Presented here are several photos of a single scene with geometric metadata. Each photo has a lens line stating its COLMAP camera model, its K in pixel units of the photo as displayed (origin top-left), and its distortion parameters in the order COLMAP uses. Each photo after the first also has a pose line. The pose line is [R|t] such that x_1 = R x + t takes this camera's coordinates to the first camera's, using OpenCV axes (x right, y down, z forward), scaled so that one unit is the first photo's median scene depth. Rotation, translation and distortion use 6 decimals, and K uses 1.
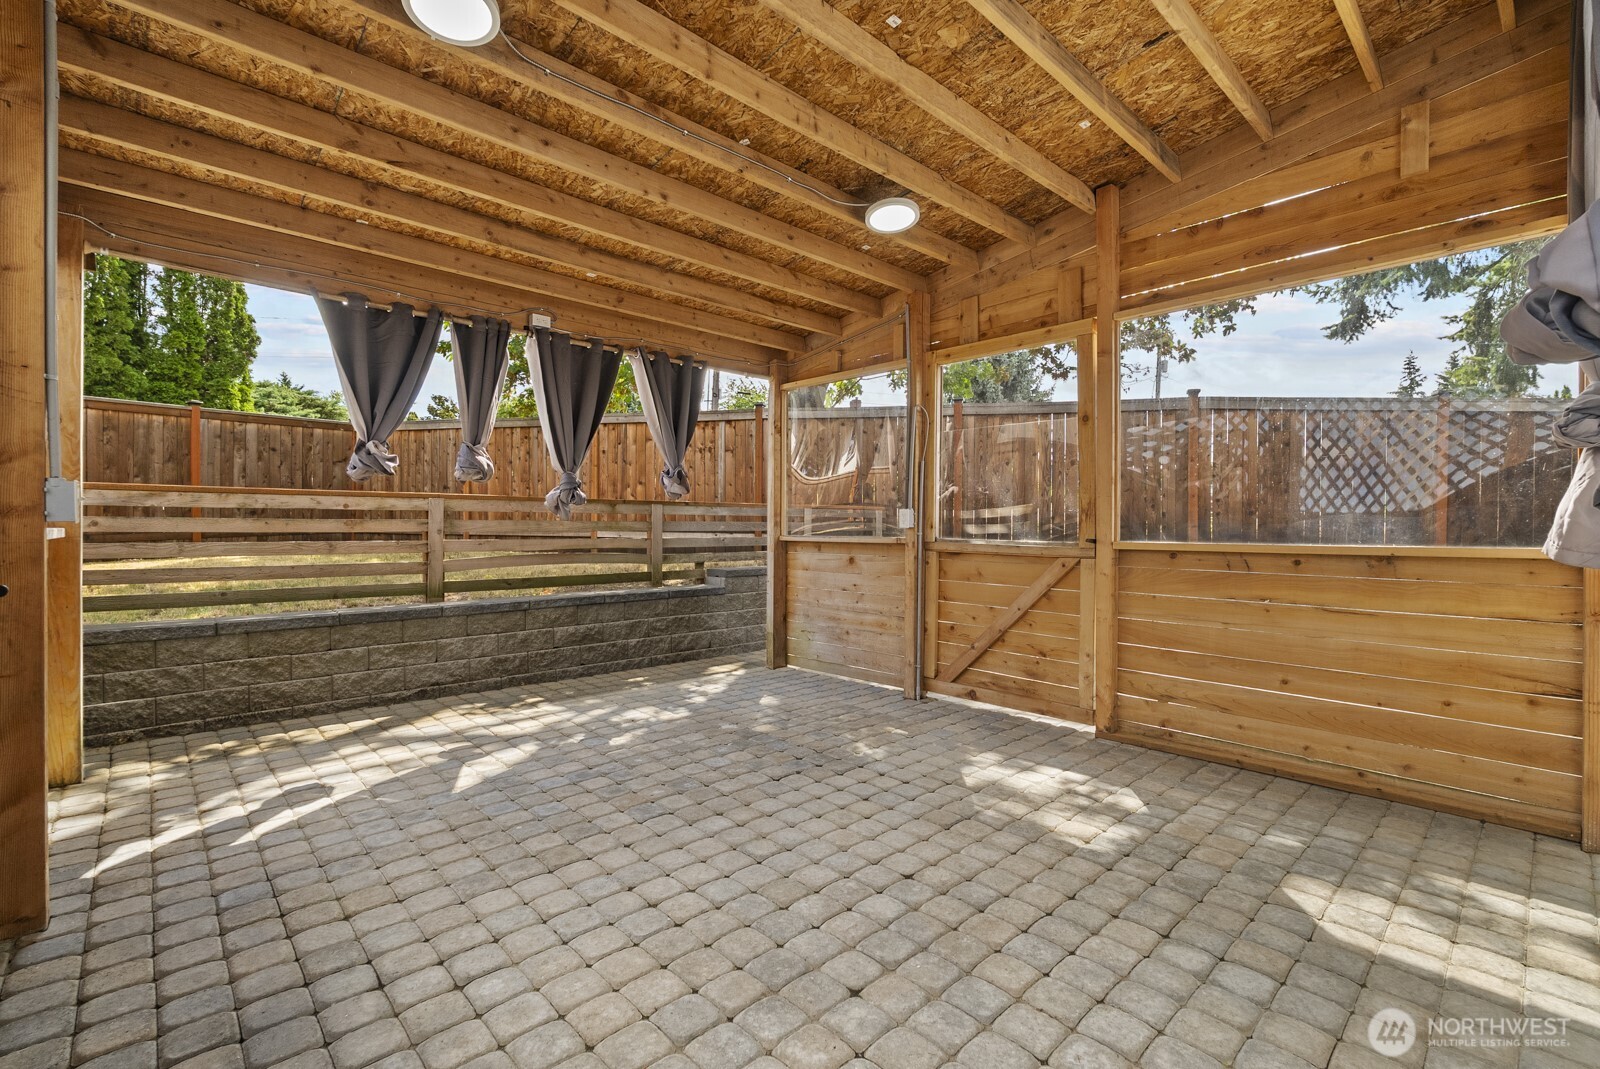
lens RADIAL K [[714.3, 0, 805.9], [0, 714.3, 531.1], [0, 0, 1]] dist [0.002912, -0.000530]
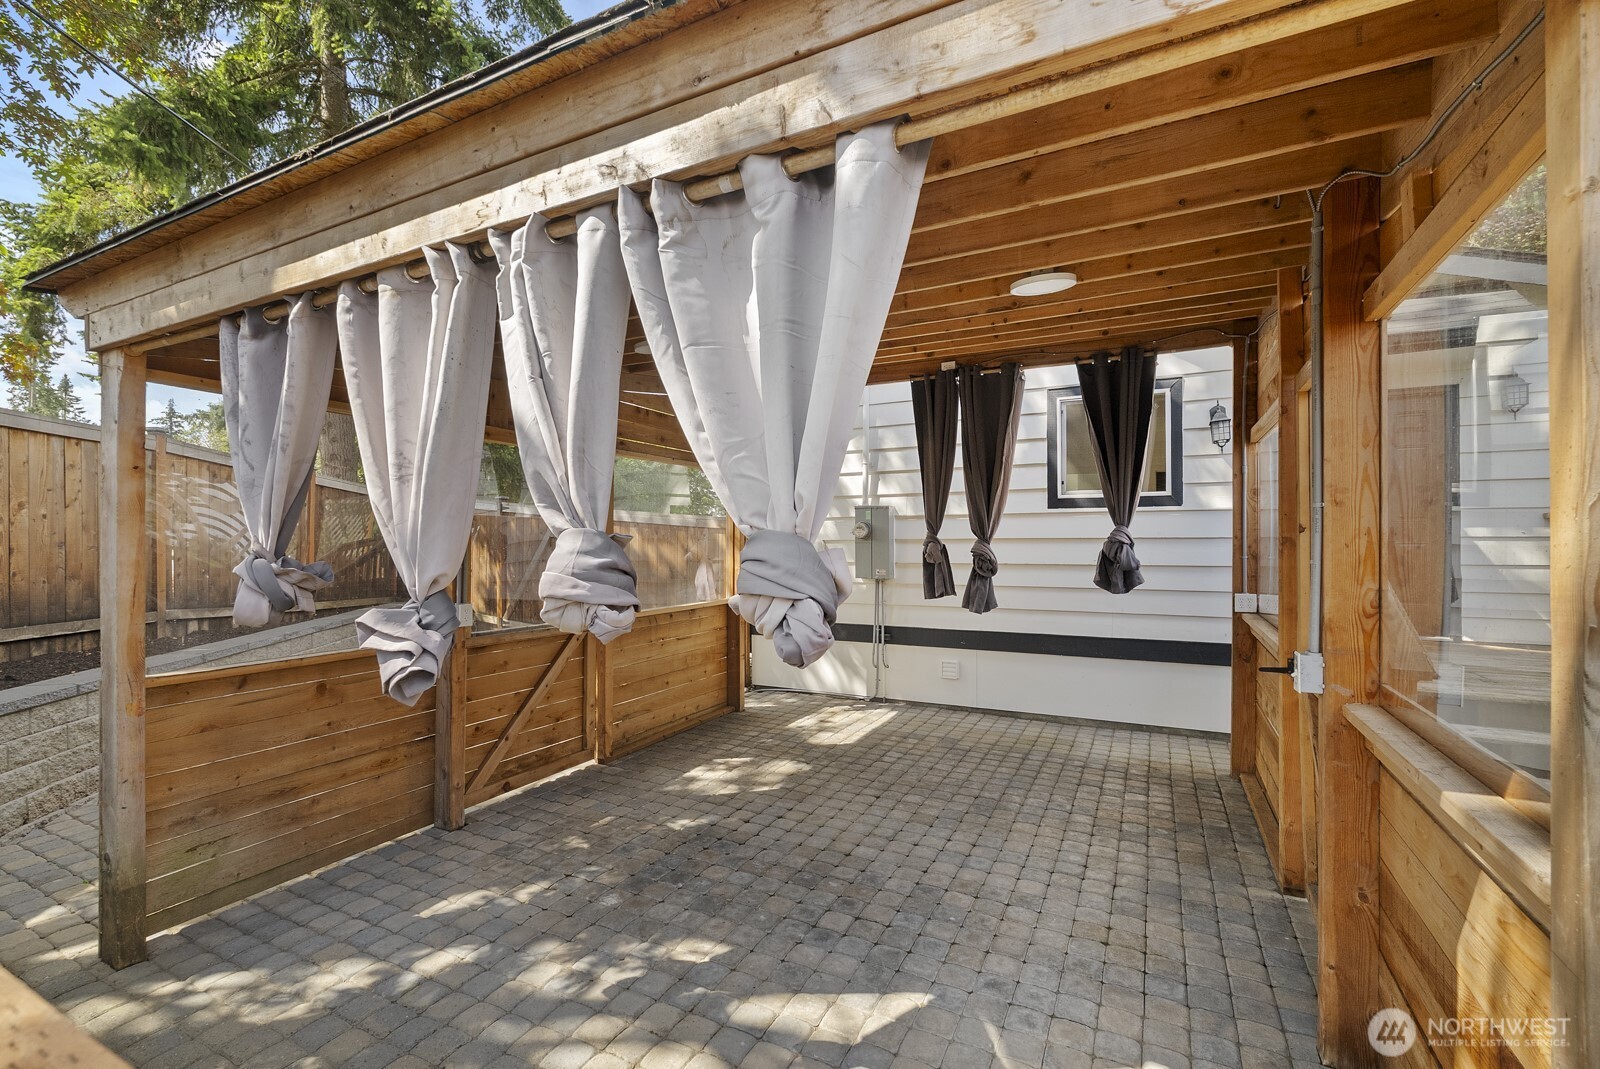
lens RADIAL K [[714.3, 0, 791.3], [0, 714.3, 535.0], [0, 0, 1]] dist [0.002912, -0.000530]
pose [[-0.340749, 0.000993, 0.940154, -1.308029], [-0.001194, 0.999998, -0.001489, -0.183148], [-0.940154, -0.001630, -0.340747, 1.540598]]
